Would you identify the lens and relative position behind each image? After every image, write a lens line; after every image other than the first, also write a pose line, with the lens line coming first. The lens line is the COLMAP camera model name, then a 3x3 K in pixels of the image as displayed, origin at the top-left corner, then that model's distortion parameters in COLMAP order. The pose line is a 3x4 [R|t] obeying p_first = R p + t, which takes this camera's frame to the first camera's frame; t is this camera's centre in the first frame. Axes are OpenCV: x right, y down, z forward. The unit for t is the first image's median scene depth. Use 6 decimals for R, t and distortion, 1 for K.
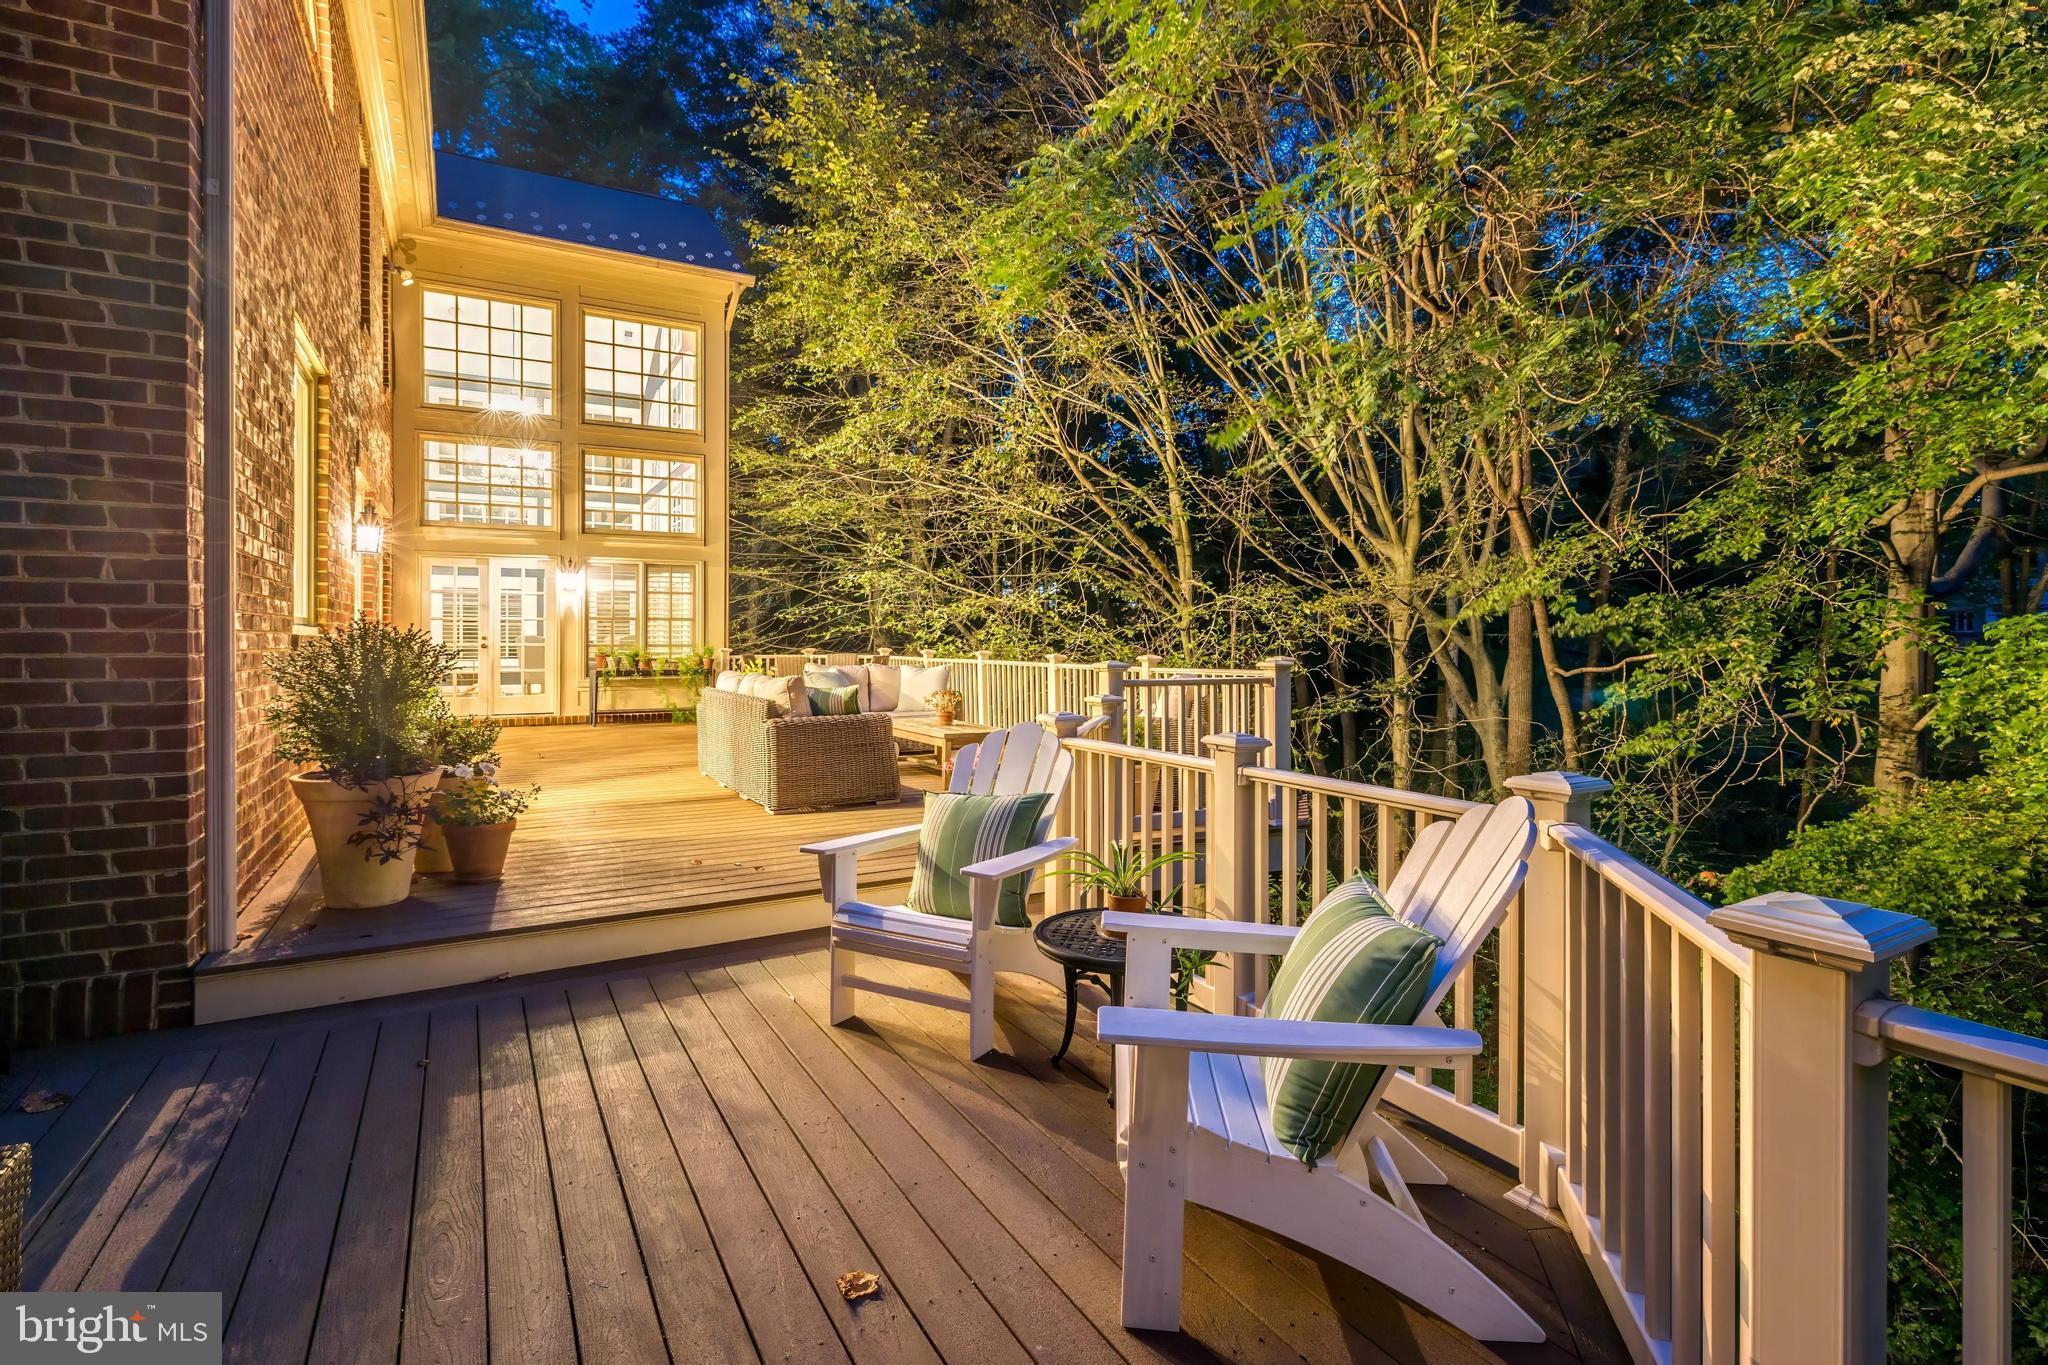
lens RADIAL K [[1057.2, 0, 1014.1], [0, 1057.2, 650.9], [0, 0, 1]] dist [-0.002089, -0.000123]
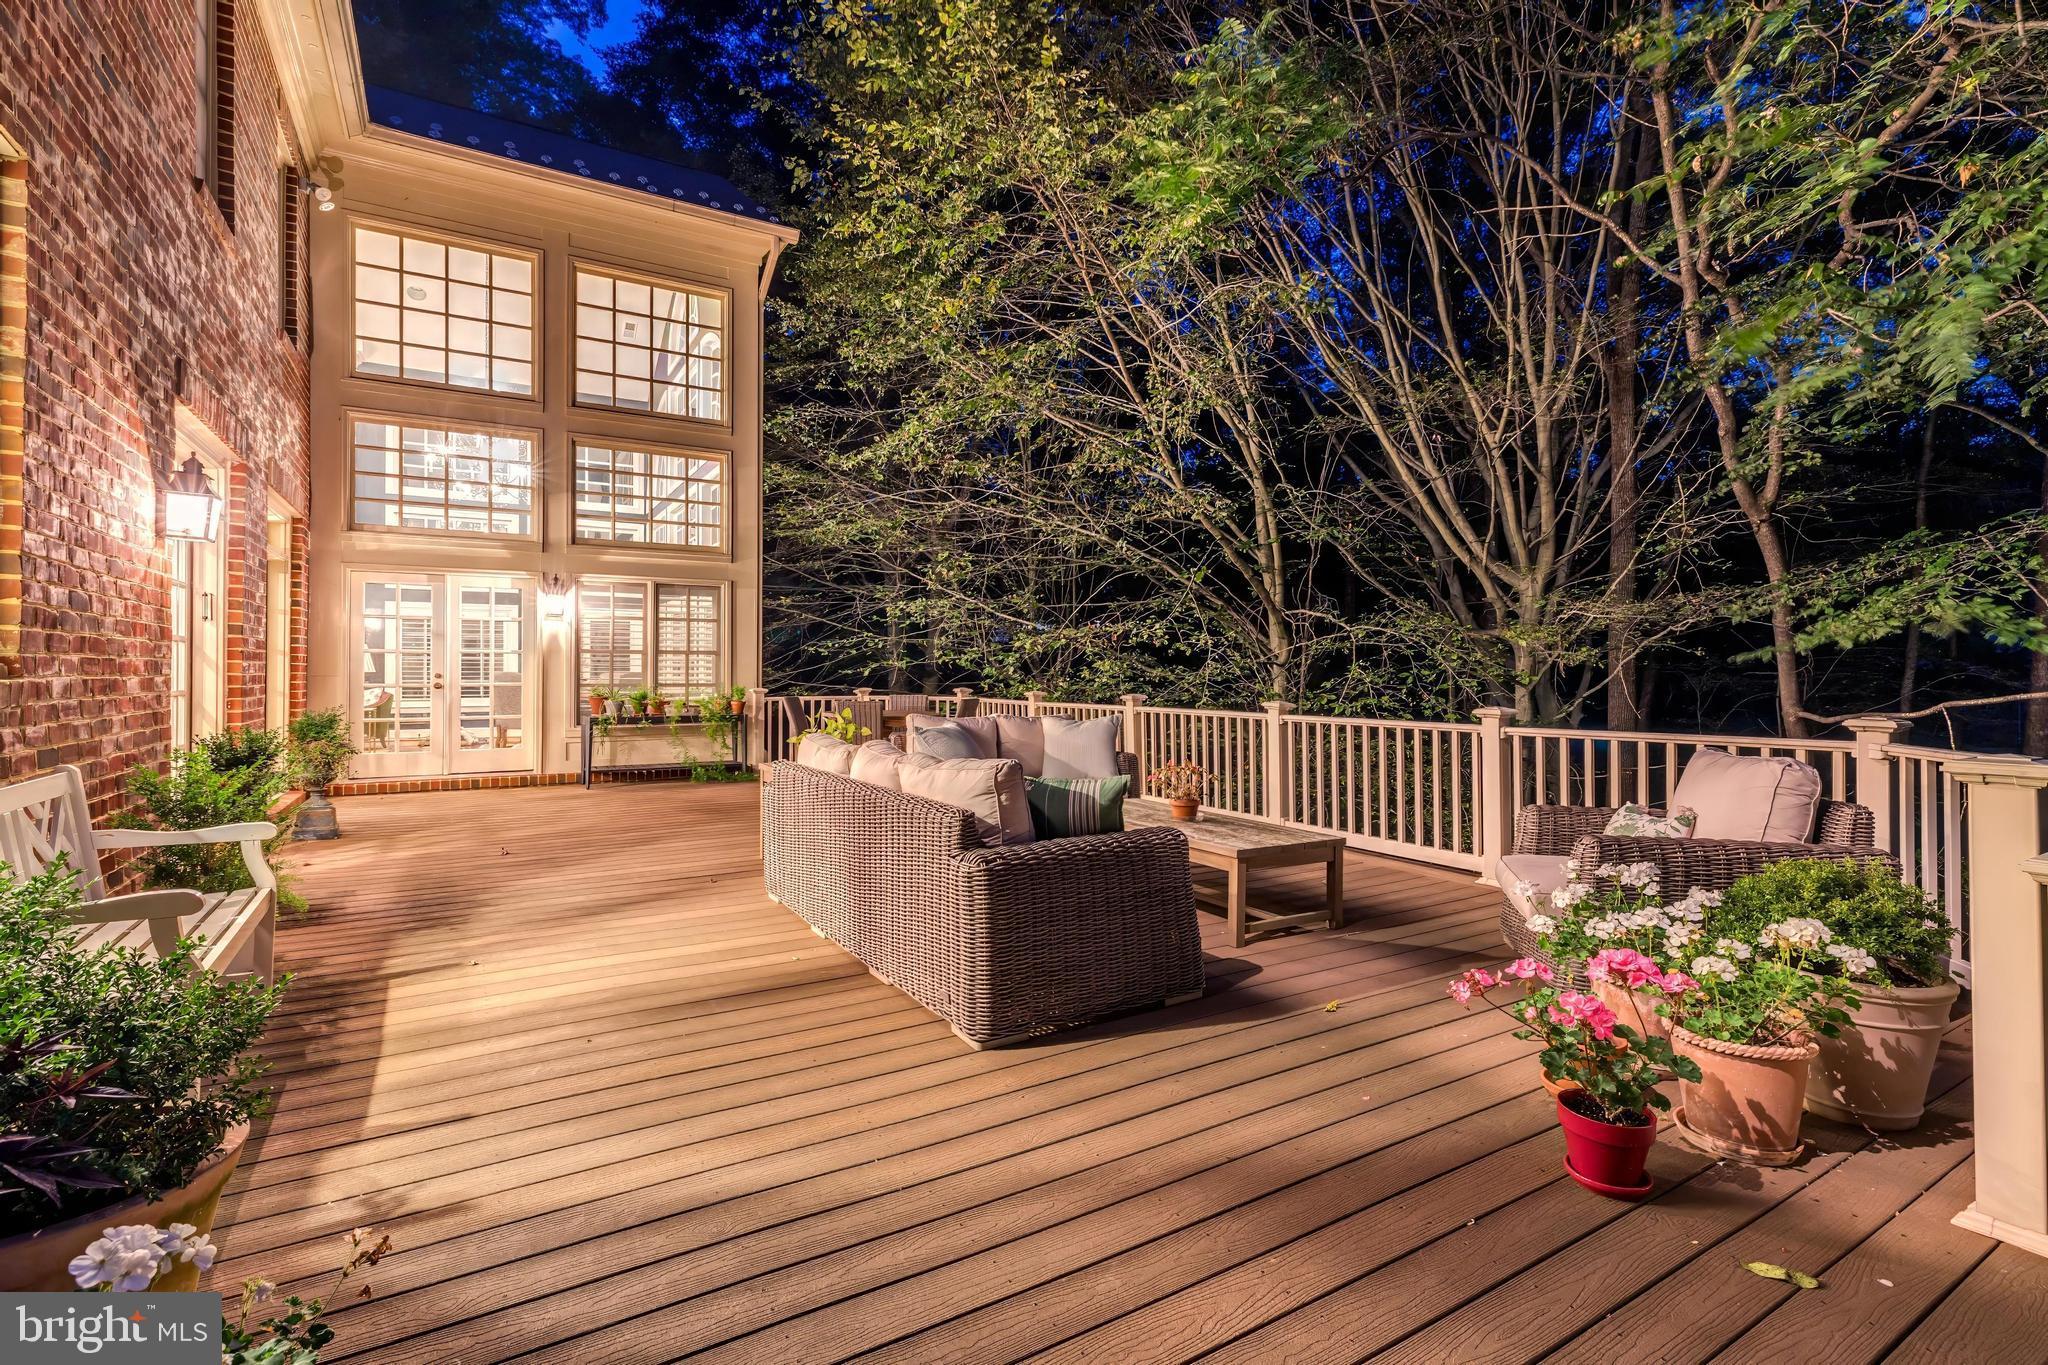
lens RADIAL K [[924.5, 0, 1101.4], [0, 924.5, 674.8], [0, 0, 1]] dist [-0.000928, -0.000525]
pose [[0.991596, -0.001061, 0.129370, -0.103074], [0.002123, 0.999965, -0.008071, -0.006421], [-0.129357, 0.008278, 0.991564, 0.257936]]
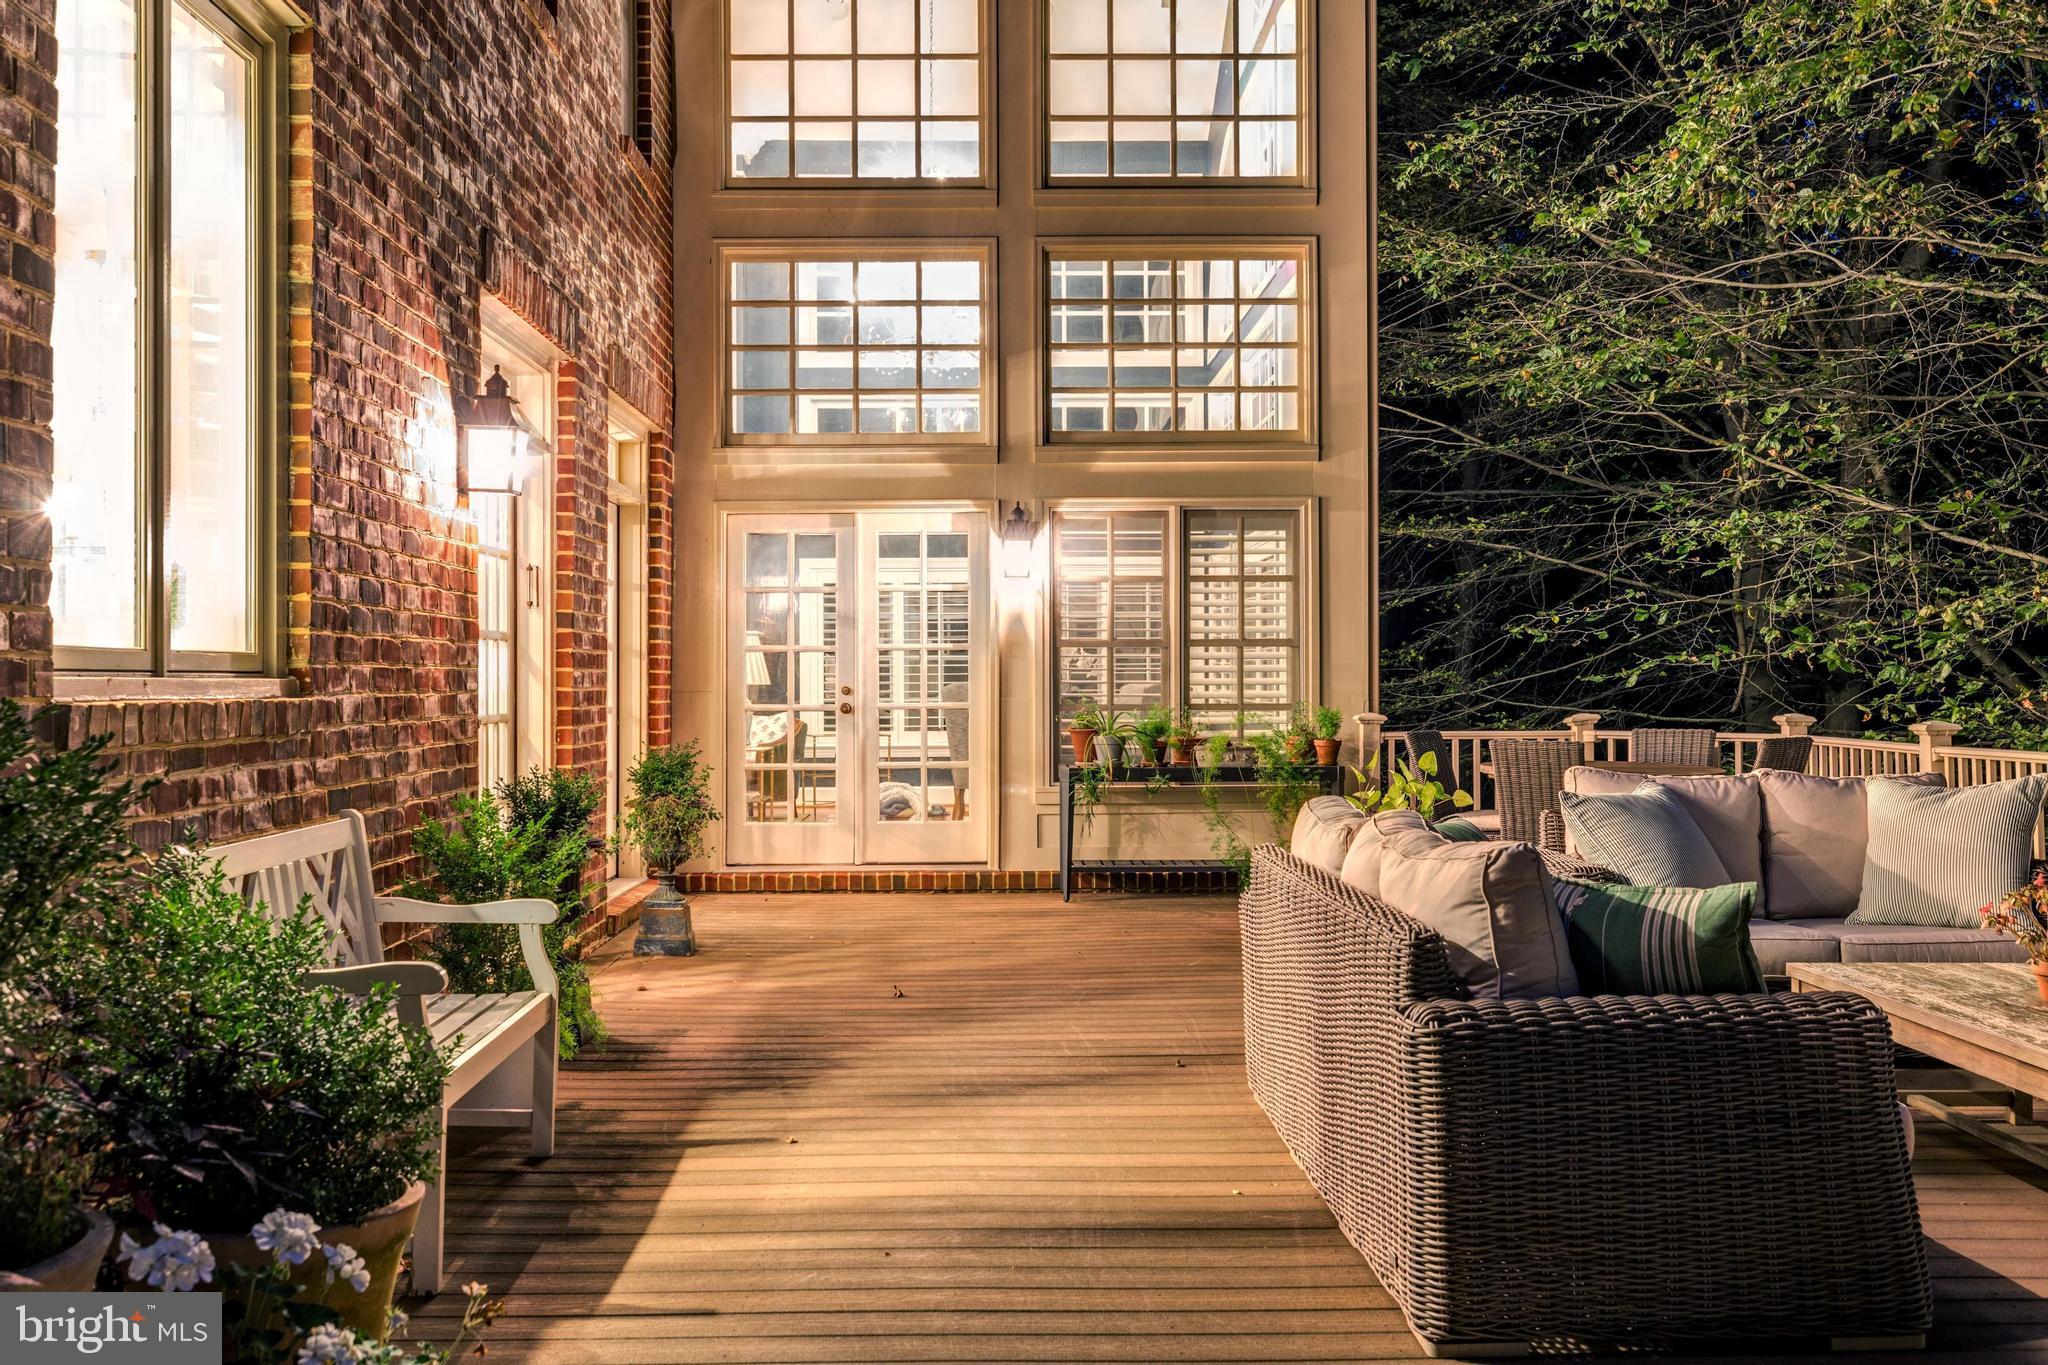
lens RADIAL K [[2178.0, 0, 1024.0], [0, 2178.0, 682.5], [0, 0, 1]] dist [-0.005624, 0.016428]
pose [[0.901704, -0.006657, -0.432303, -0.035710], [0.002422, 0.999944, -0.010348, -0.005914], [0.432348, 0.008284, 0.901669, 0.202124]]
